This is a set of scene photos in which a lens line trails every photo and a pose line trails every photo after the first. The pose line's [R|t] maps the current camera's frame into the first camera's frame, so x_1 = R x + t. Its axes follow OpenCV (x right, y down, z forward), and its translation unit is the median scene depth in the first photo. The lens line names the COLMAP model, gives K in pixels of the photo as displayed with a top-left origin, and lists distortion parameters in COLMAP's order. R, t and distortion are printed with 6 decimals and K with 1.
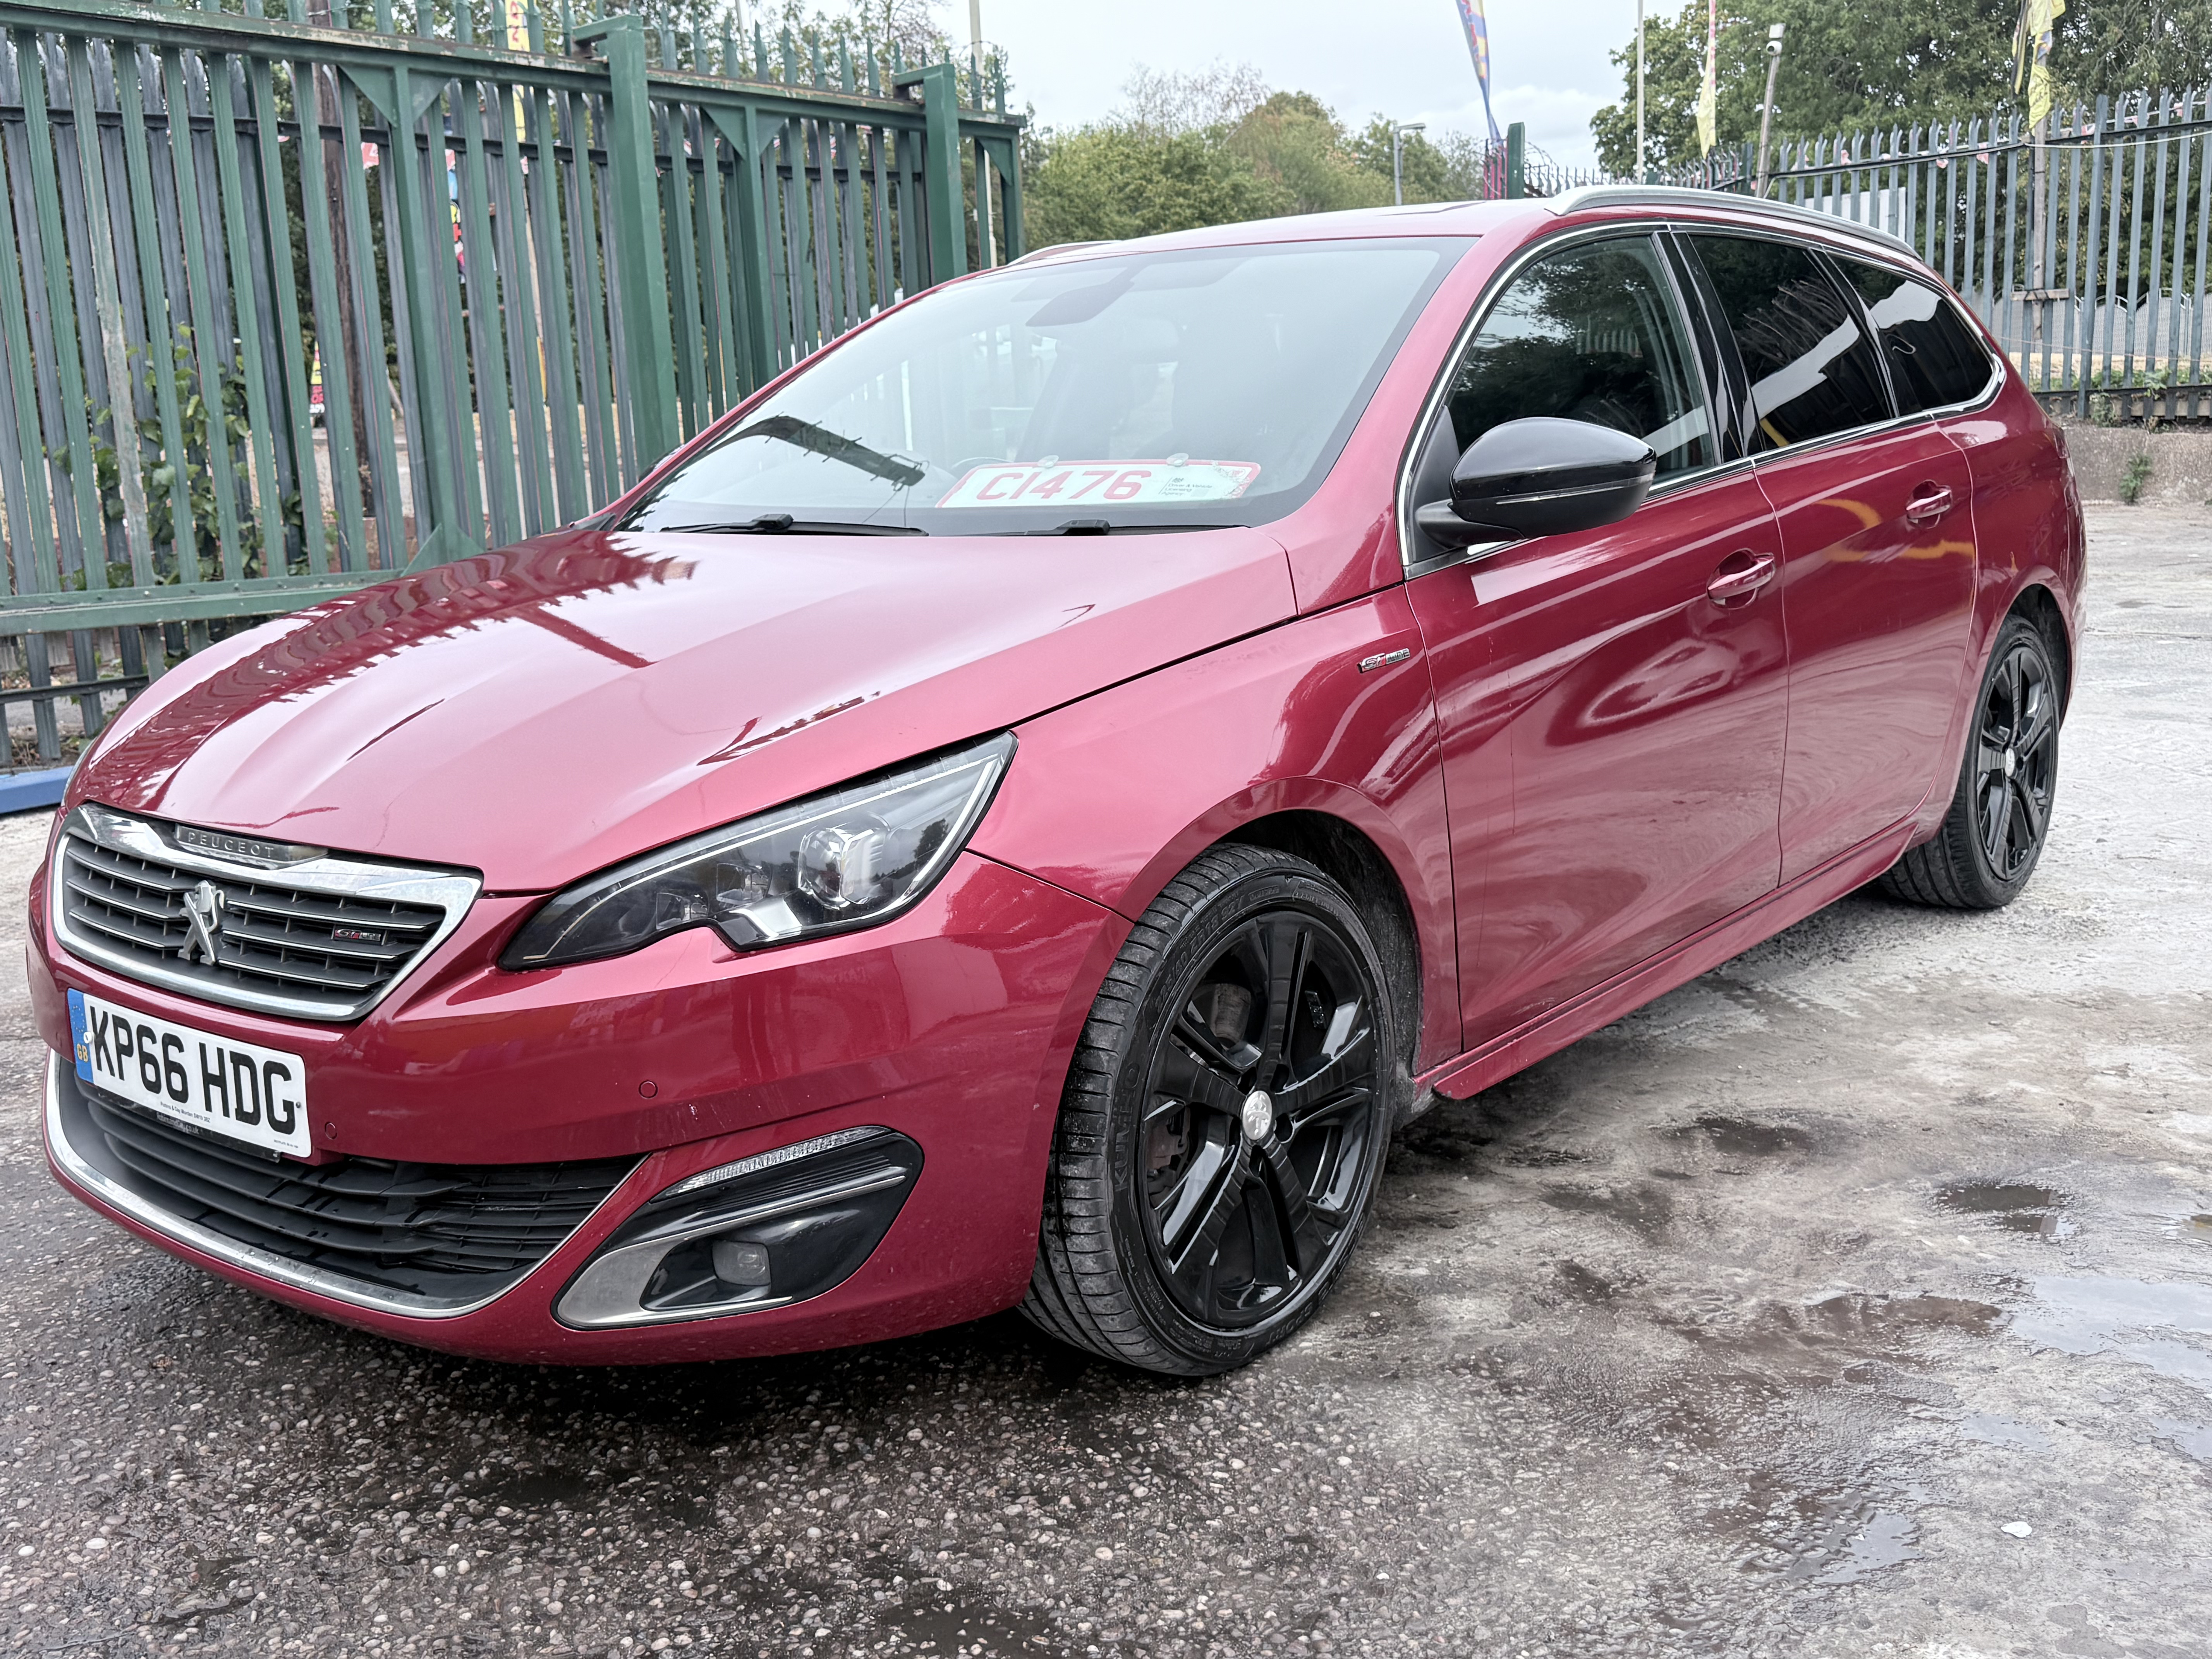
lens RADIAL K [[2066.6, 0, 1106.0], [0, 2066.6, 829.5], [0, 0, 1]] dist [0.165313, -0.331322]
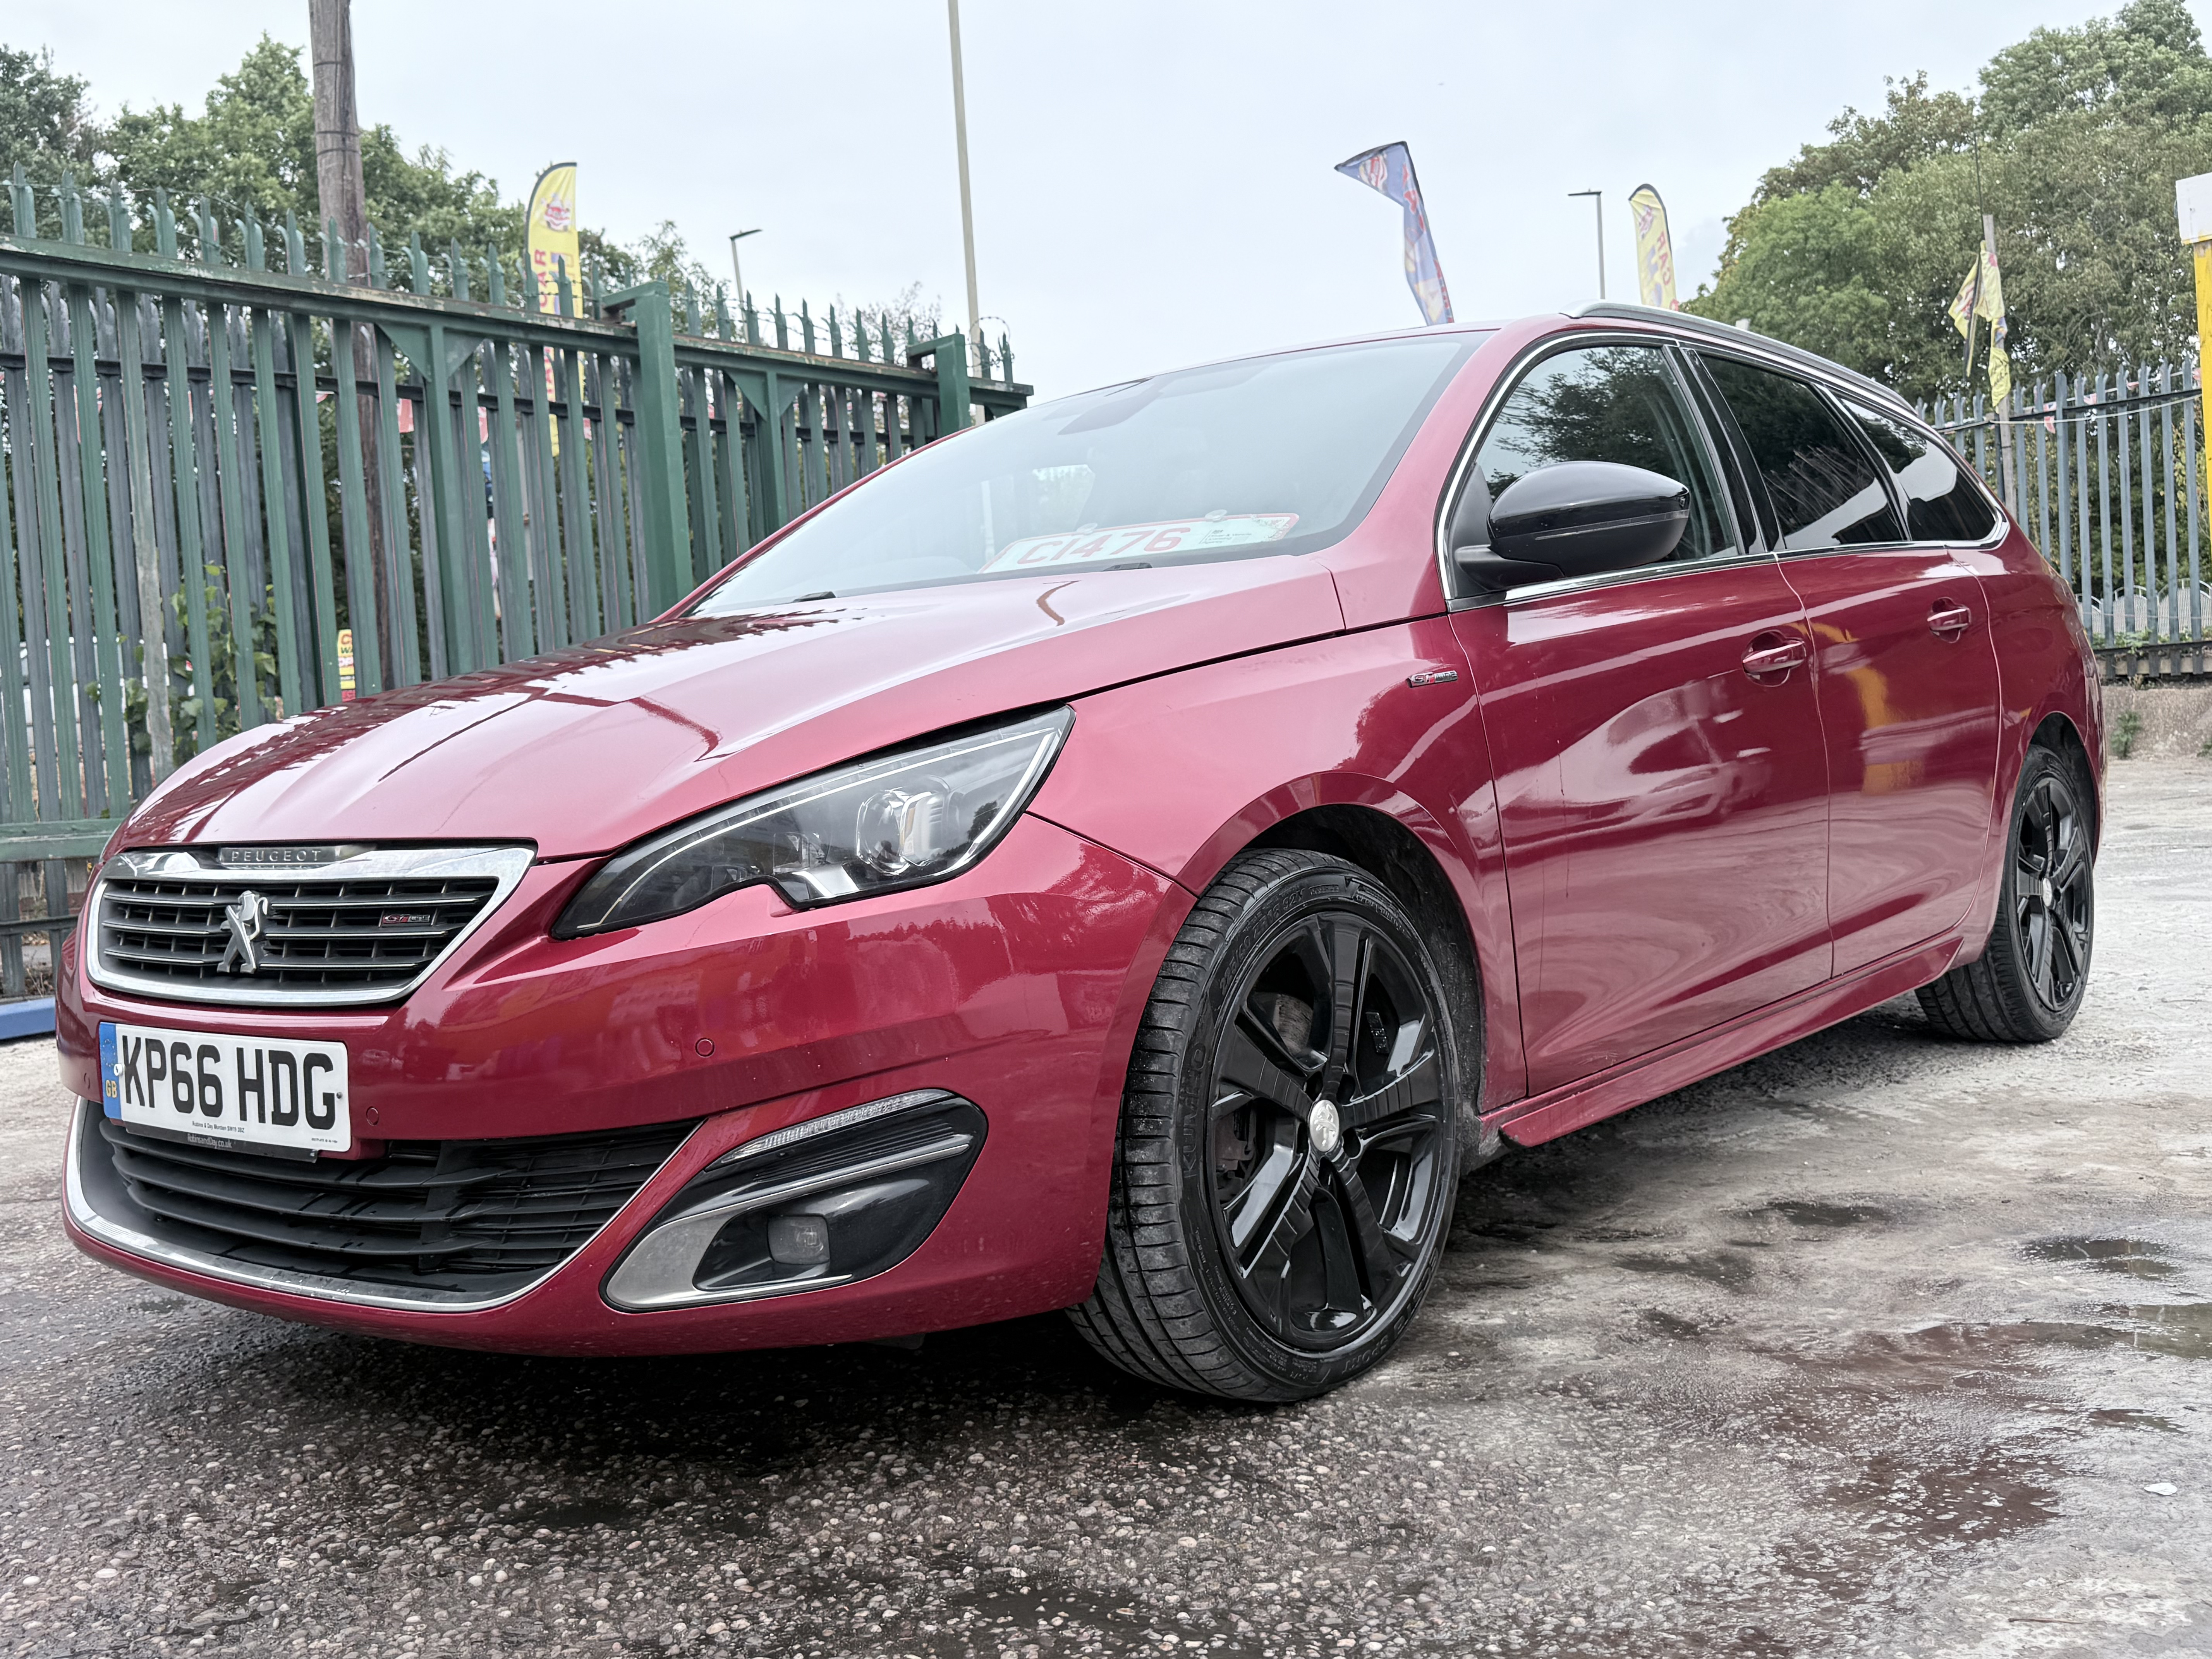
lens RADIAL K [[2069.9, 0, 1113.7], [0, 2069.9, 822.7], [0, 0, 1]] dist [0.153765, -0.309542]
pose [[0.999789, -0.020225, 0.003536, -0.026538], [0.020527, 0.988267, -0.151350, 0.146996], [-0.000433, 0.151390, 0.988474, 0.023613]]
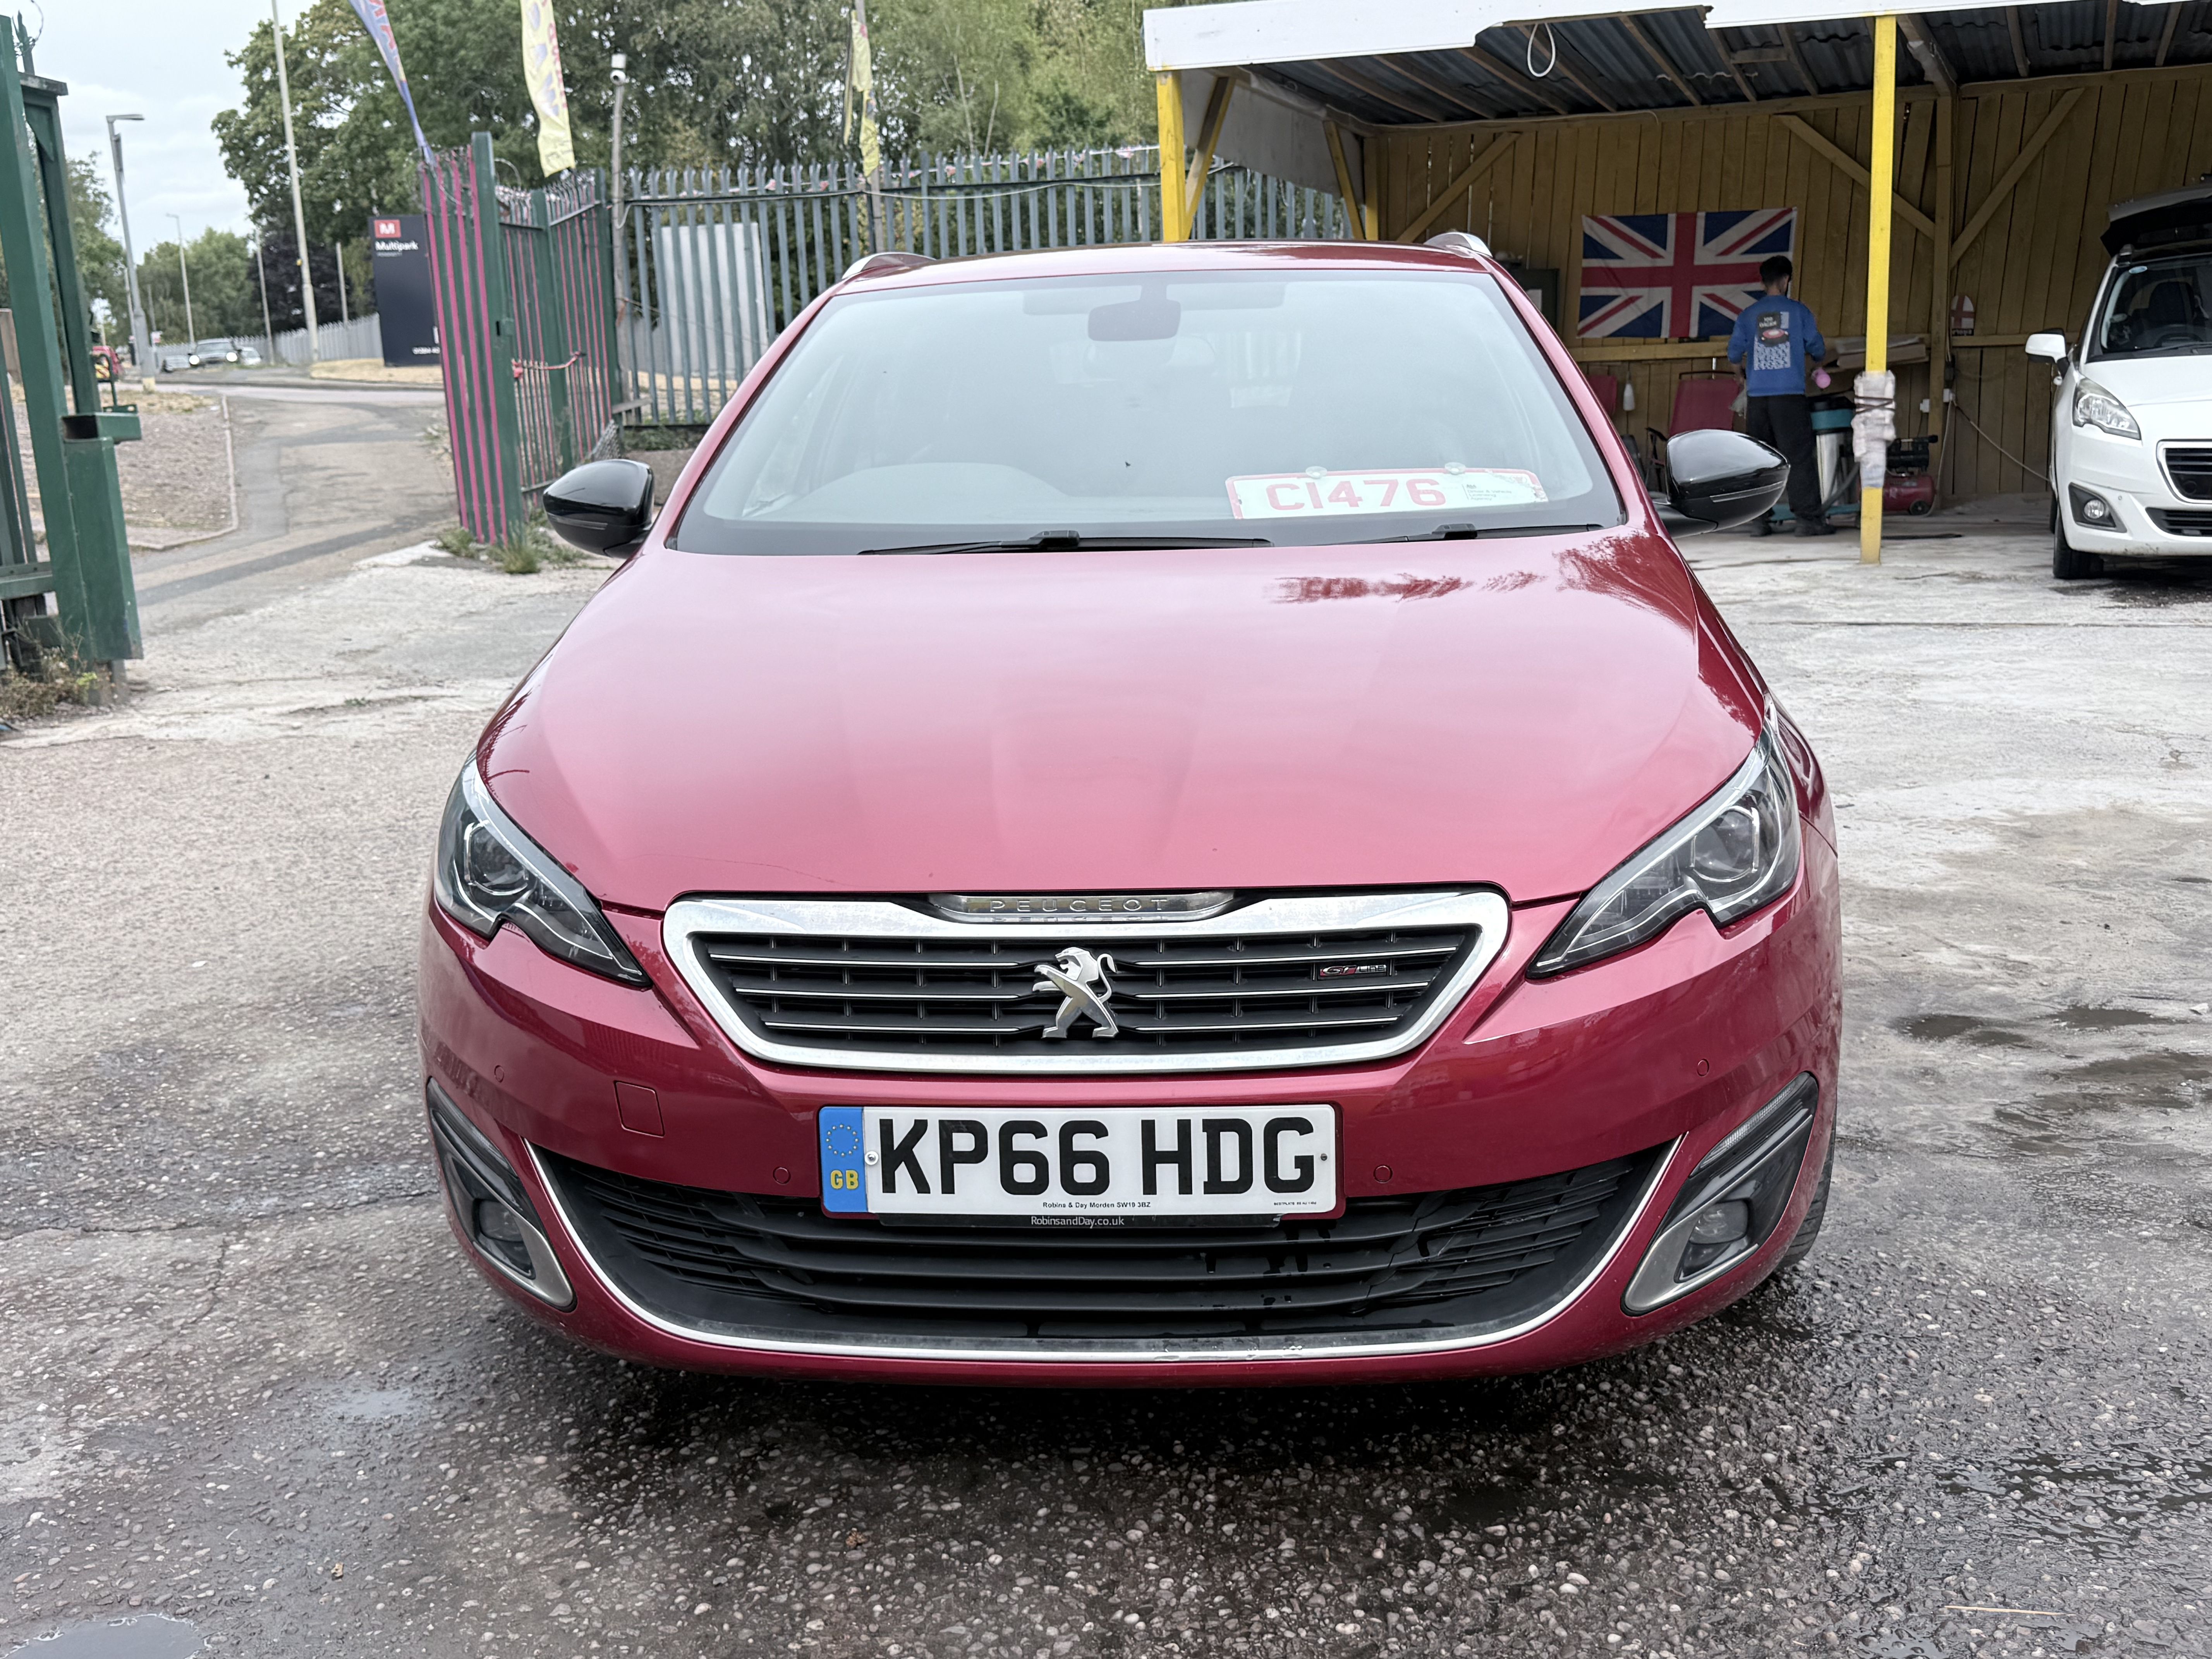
lens RADIAL K [[2066.6, 0, 1106.0], [0, 2066.6, 829.5], [0, 0, 1]] dist [0.165313, -0.331322]
pose [[0.820540, -0.105469, 0.561775, -0.891416], [0.110190, 0.993581, 0.025592, -0.046203], [-0.560868, 0.040903, 0.826894, 0.251383]]
